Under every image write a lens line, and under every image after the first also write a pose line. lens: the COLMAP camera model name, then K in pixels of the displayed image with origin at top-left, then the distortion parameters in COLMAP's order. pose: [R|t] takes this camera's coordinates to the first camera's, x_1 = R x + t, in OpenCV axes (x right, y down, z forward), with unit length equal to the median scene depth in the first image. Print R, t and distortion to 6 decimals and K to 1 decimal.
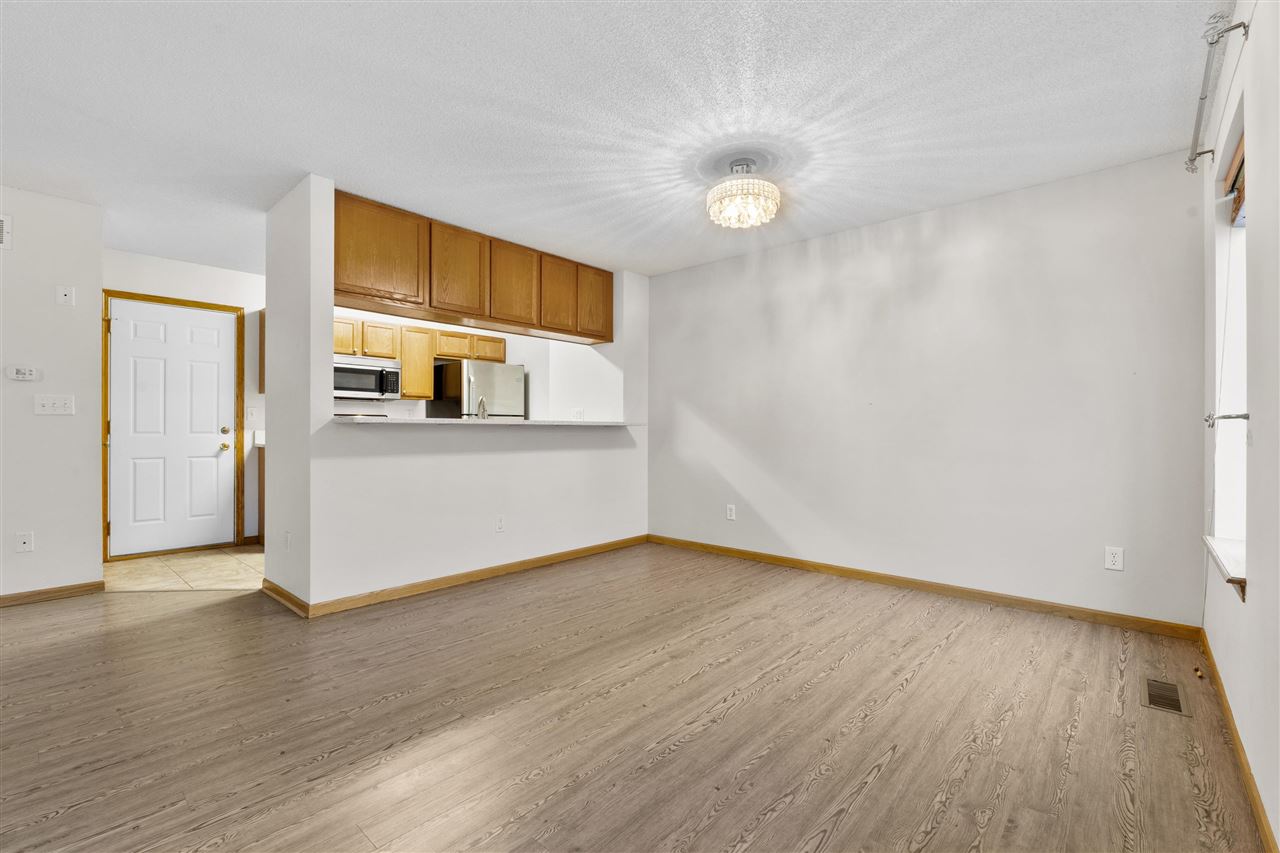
lens RADIAL K [[561.1, 0, 643.7], [0, 561.1, 427.2], [0, 0, 1]] dist [-0.003390, 0.000124]
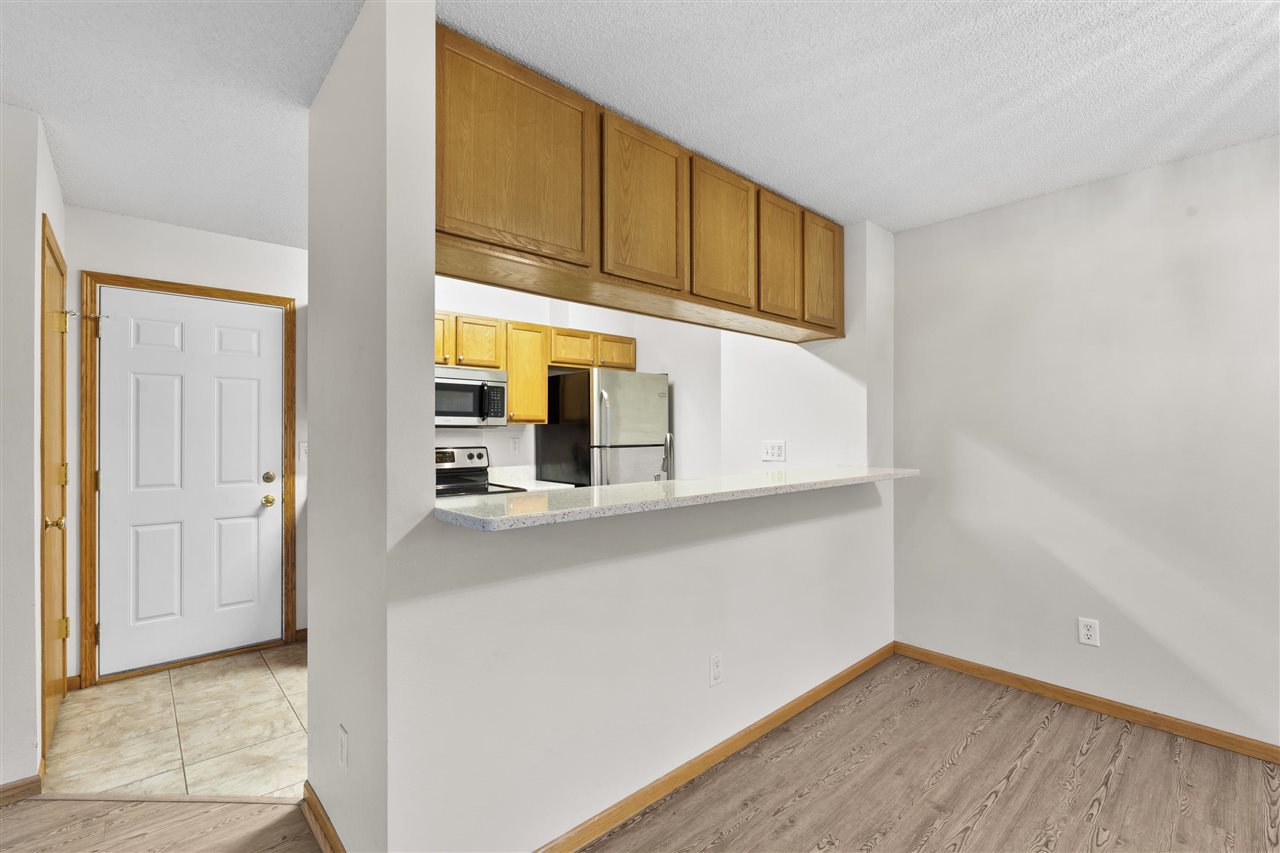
lens RADIAL K [[561.1, 0, 643.7], [0, 561.1, 427.2], [0, 0, 1]] dist [-0.003390, 0.000124]
pose [[0.994433, -0.004437, -0.105281, -0.214080], [0.004027, 0.999983, -0.004106, -0.050453], [0.105298, 0.003659, 0.994434, 0.359573]]
